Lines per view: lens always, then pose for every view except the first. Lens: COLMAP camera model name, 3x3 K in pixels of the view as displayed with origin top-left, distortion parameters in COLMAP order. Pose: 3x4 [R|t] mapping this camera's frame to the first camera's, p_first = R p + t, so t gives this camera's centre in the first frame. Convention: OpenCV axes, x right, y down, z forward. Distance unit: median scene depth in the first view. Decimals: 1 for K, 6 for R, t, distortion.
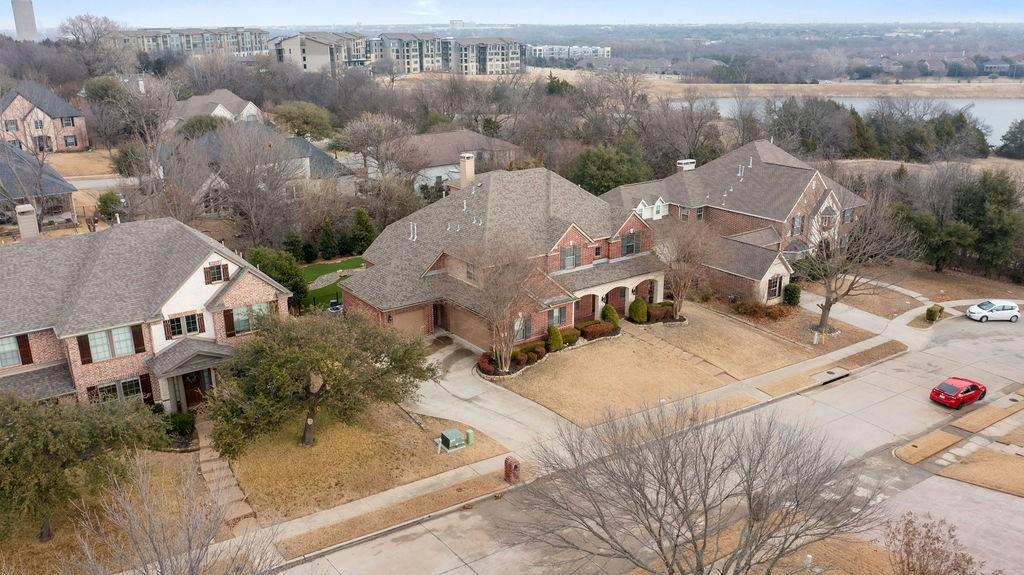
lens RADIAL K [[827.5, 0, 512.0], [0, 827.5, 287.5], [0, 0, 1]] dist [-0.027429, 0.001107]
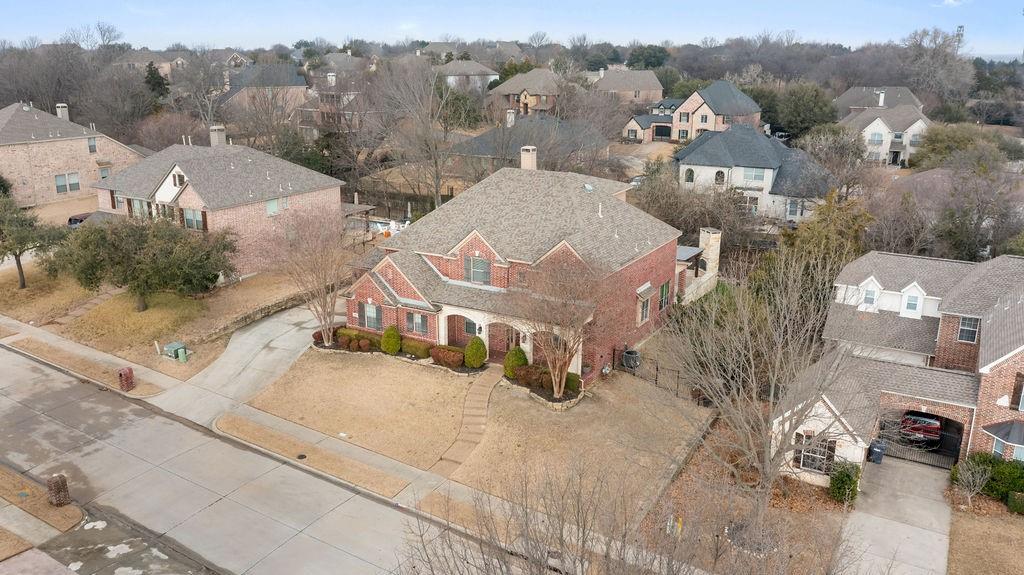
lens RADIAL K [[827.5, 0, 512.0], [0, 827.5, 287.5], [0, 0, 1]] dist [-0.027429, 0.001107]
pose [[0.394943, 0.256762, -0.882096, 0.873078], [-0.284468, 0.947141, 0.148330, -0.162549], [0.873555, 0.192346, 0.447107, 0.686371]]
